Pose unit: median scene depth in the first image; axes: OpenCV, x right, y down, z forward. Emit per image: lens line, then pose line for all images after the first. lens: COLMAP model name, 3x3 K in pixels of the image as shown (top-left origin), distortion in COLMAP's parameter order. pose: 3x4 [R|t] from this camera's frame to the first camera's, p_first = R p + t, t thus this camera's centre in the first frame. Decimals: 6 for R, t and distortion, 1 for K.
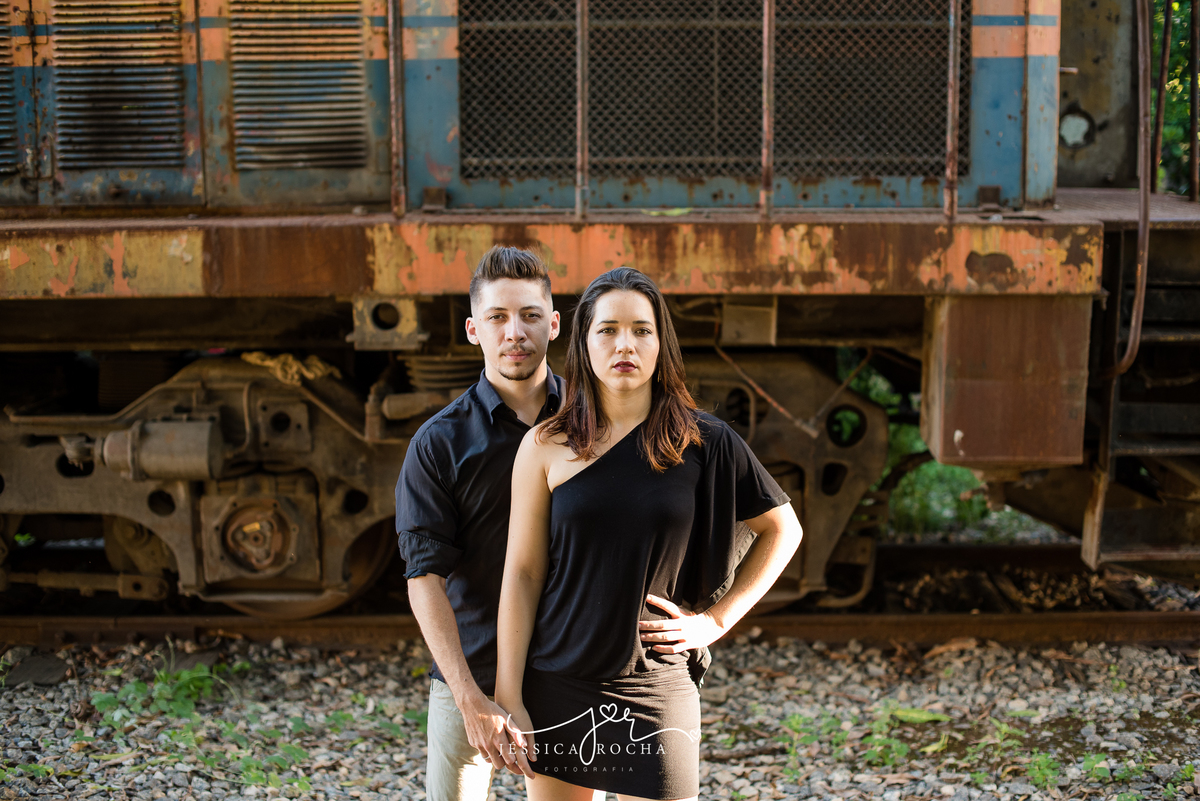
lens RADIAL K [[1770.2, 0, 600.0], [0, 1770.2, 400.5], [0, 0, 1]] dist [-0.106176, 0.036856]
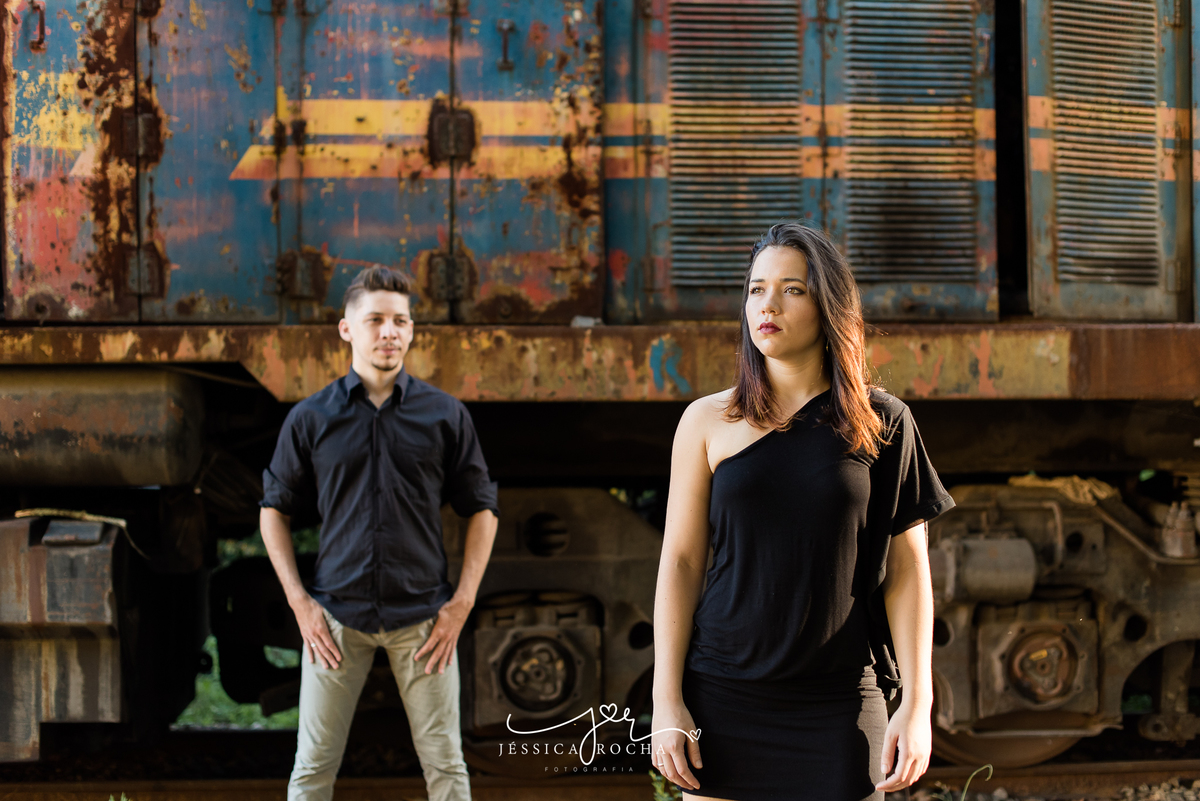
lens RADIAL K [[1770.2, 0, 600.0], [0, 1770.2, 400.5], [0, 0, 1]] dist [-0.106176, 0.036856]
pose [[0.996885, 0.006951, 0.078557, -0.529408], [0.006921, 0.984555, -0.174940, 0.104659], [-0.078560, 0.174939, 0.981440, 0.059460]]
